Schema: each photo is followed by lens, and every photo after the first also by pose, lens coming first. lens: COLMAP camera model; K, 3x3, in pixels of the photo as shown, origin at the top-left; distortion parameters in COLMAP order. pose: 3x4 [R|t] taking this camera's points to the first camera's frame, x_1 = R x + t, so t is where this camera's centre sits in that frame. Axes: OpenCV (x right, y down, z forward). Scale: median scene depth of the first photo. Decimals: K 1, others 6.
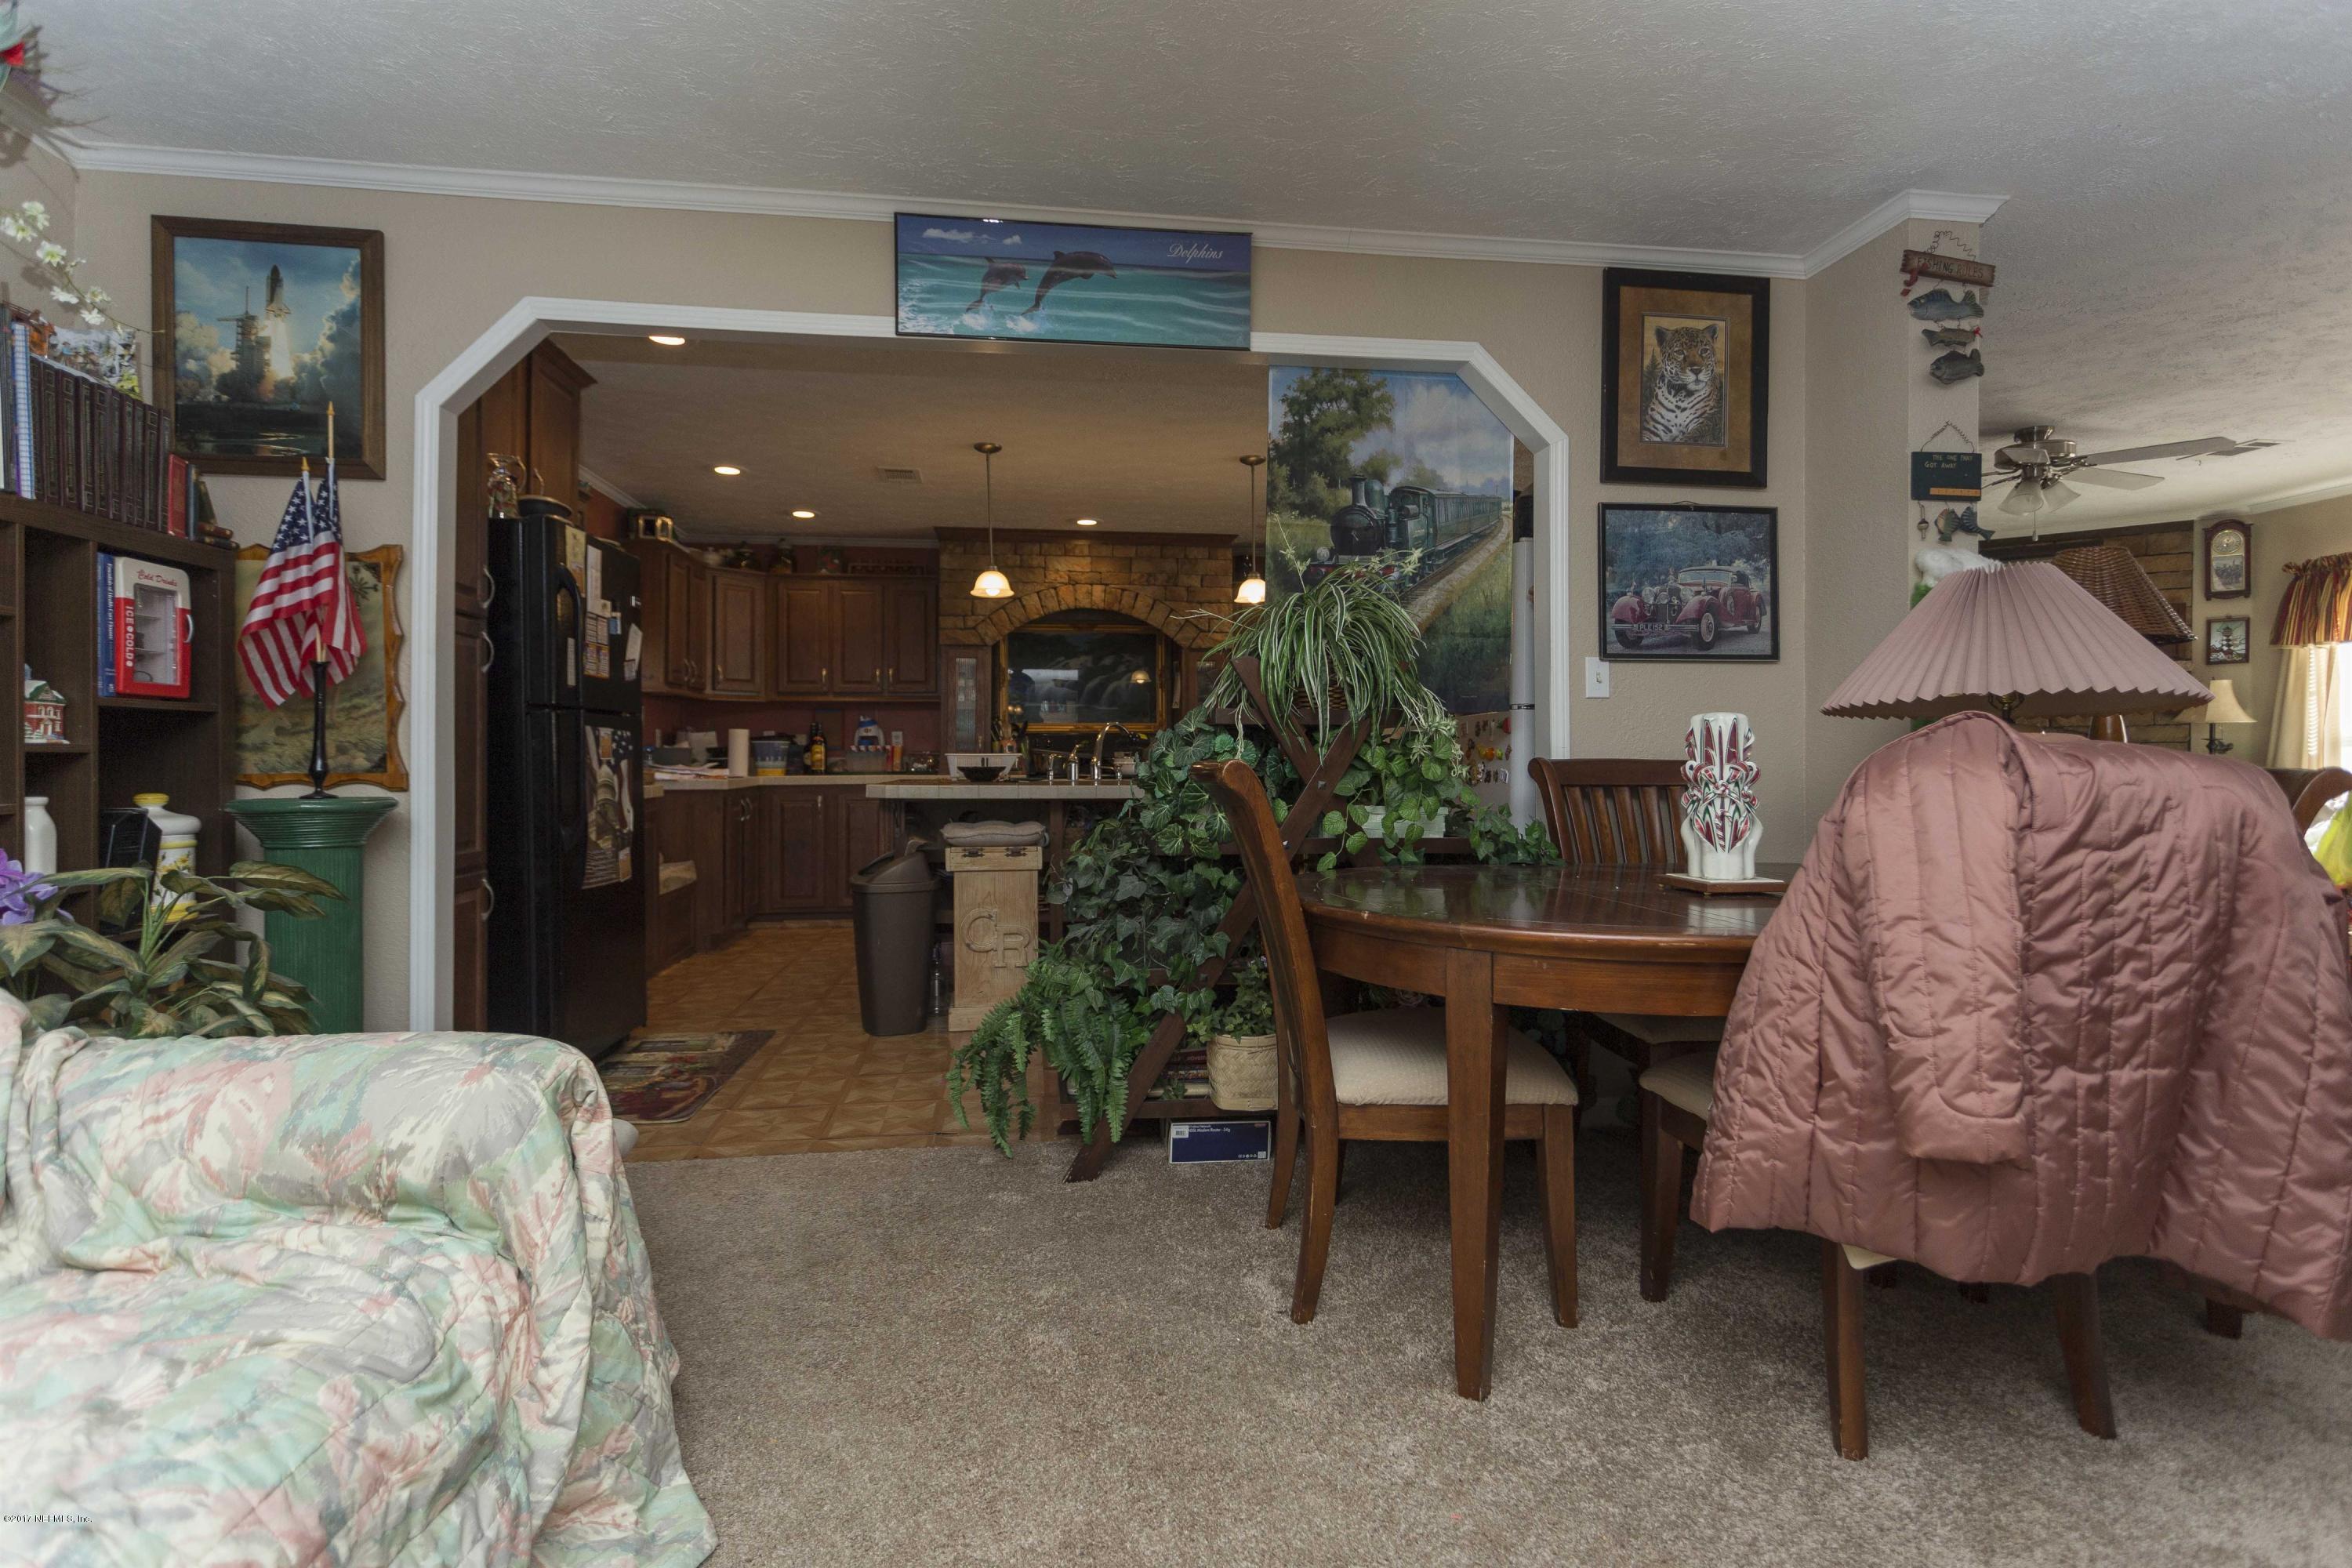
lens RADIAL K [[1139.5, 0, 1172.3], [0, 1139.5, 747.0], [0, 0, 1]] dist [-0.001100, 0.000368]
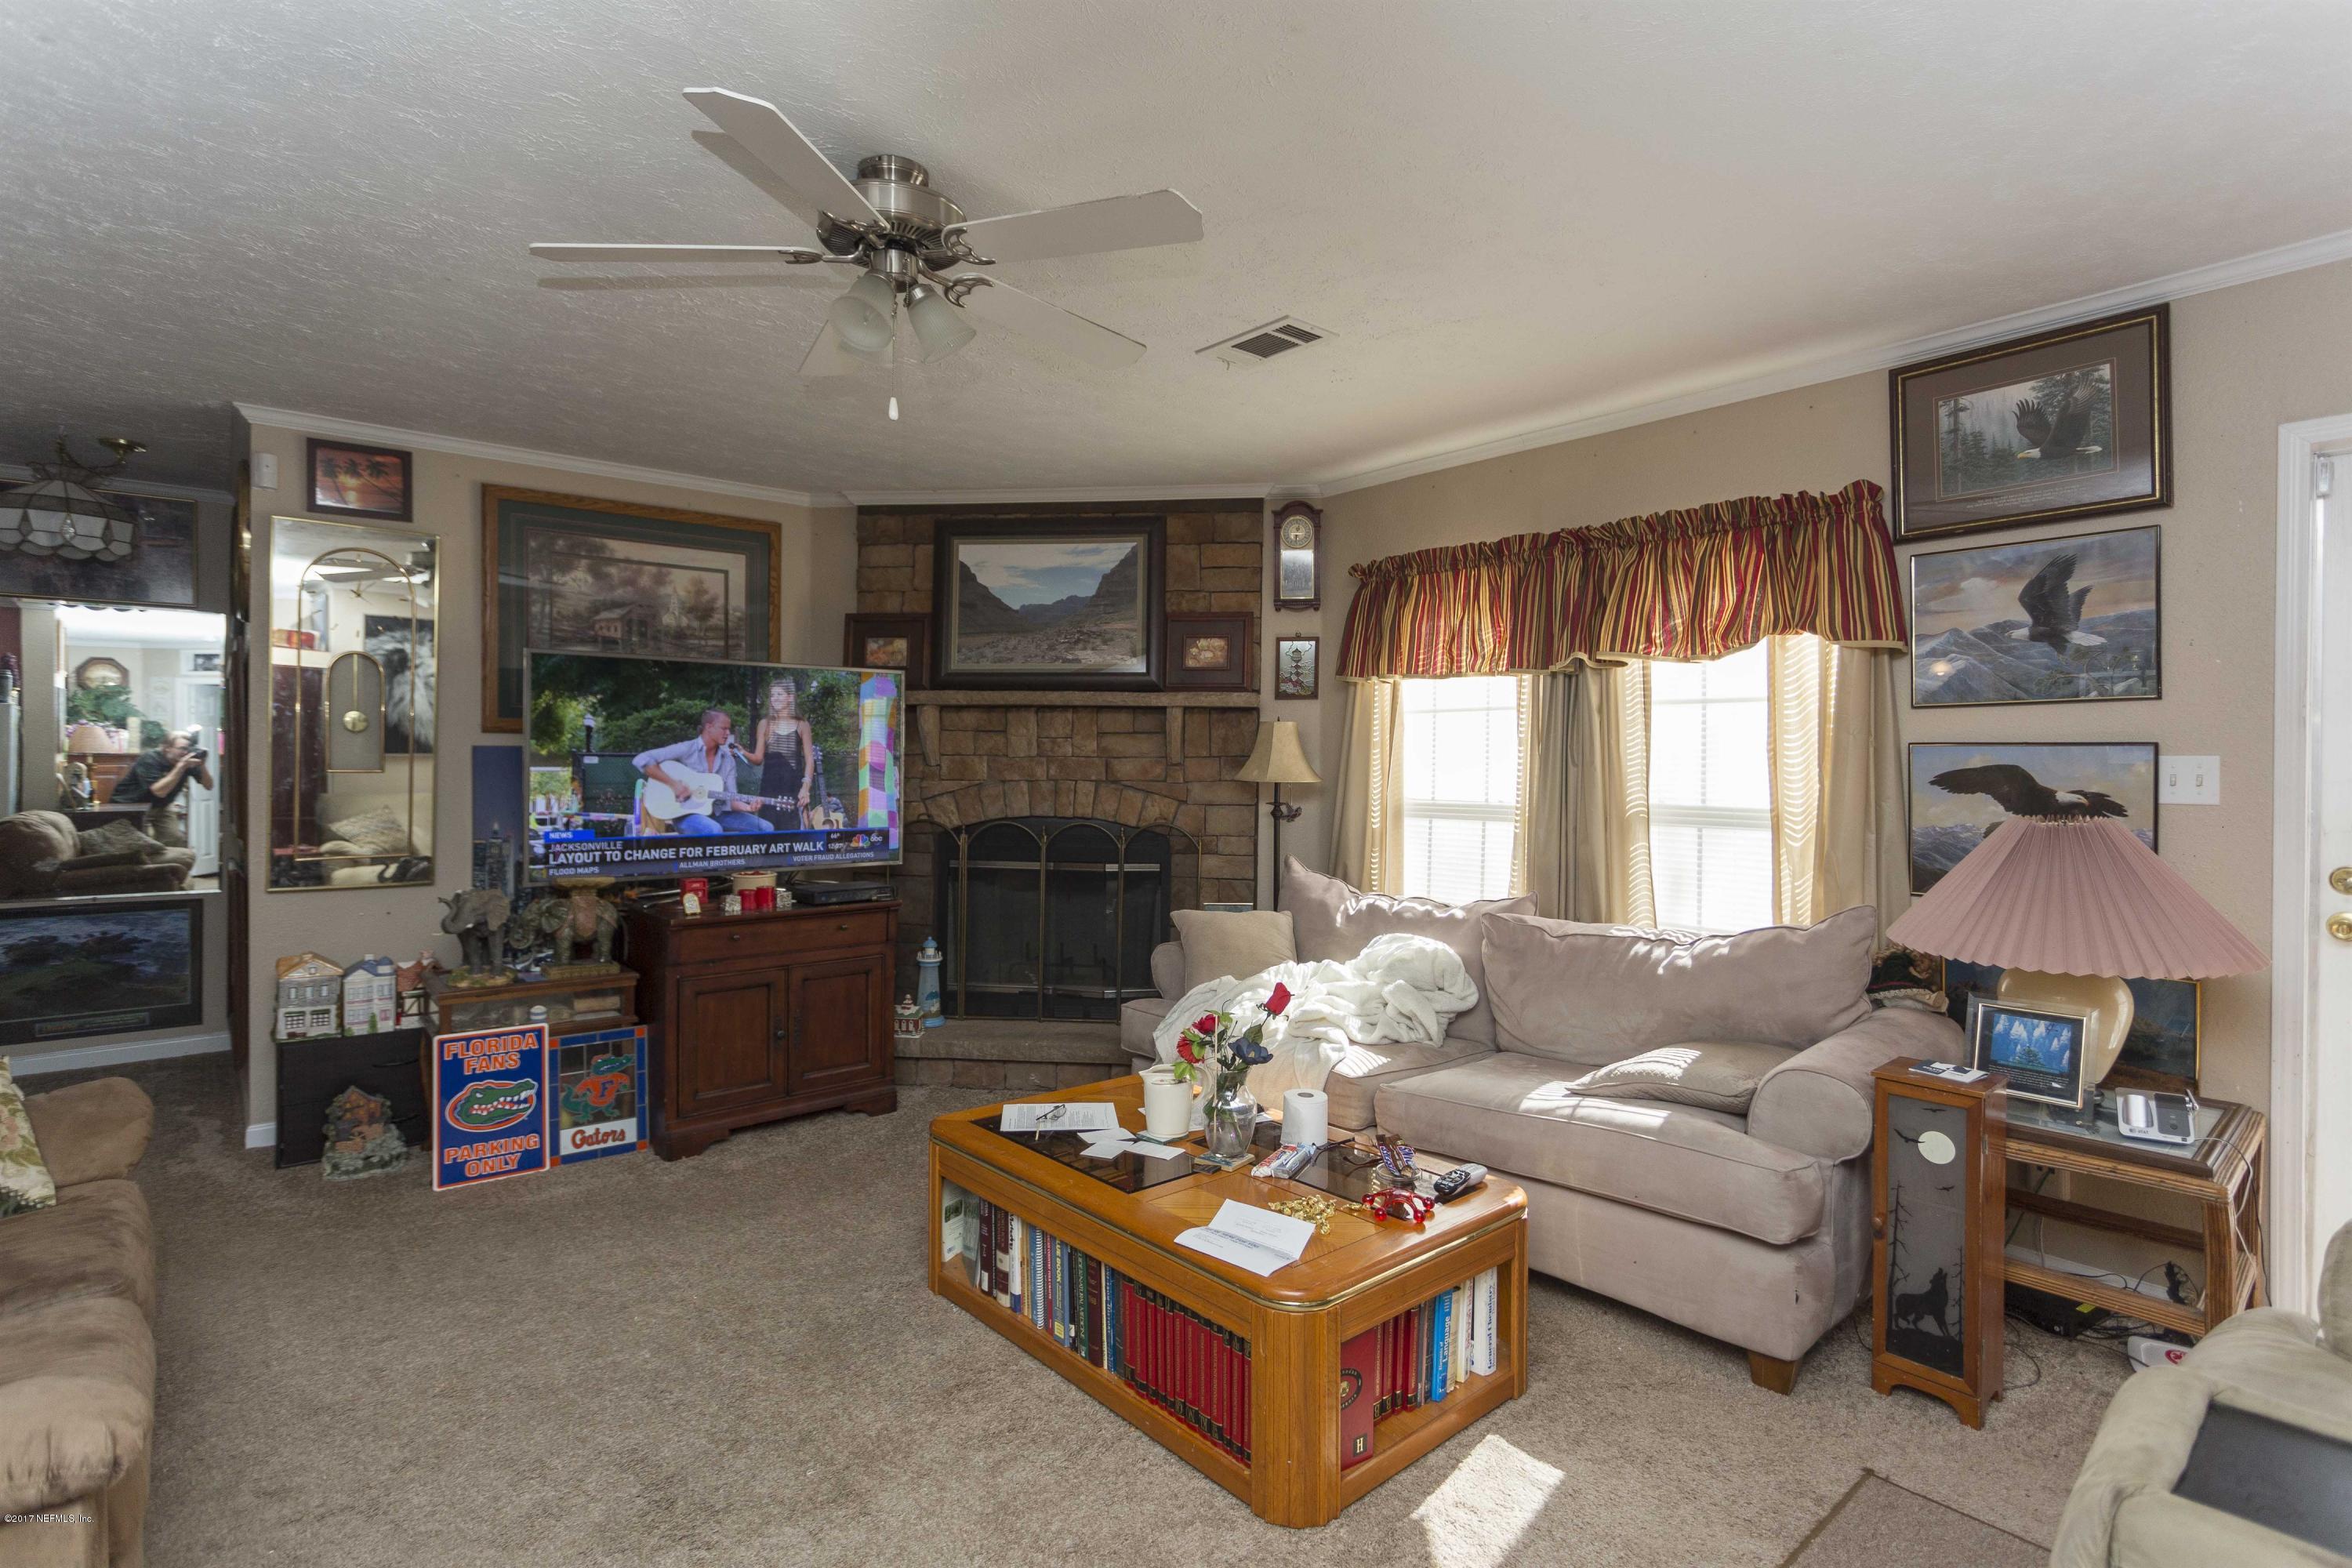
lens RADIAL K [[1158.2, 0, 1158.4], [0, 1158.2, 769.1], [0, 0, 1]] dist [-0.002114, 0.000173]
pose [[0.839769, -0.001972, 0.542940, 0.415875], [-0.009785, 0.999776, 0.018766, -0.038451], [-0.542855, -0.021072, 0.839562, 0.390984]]
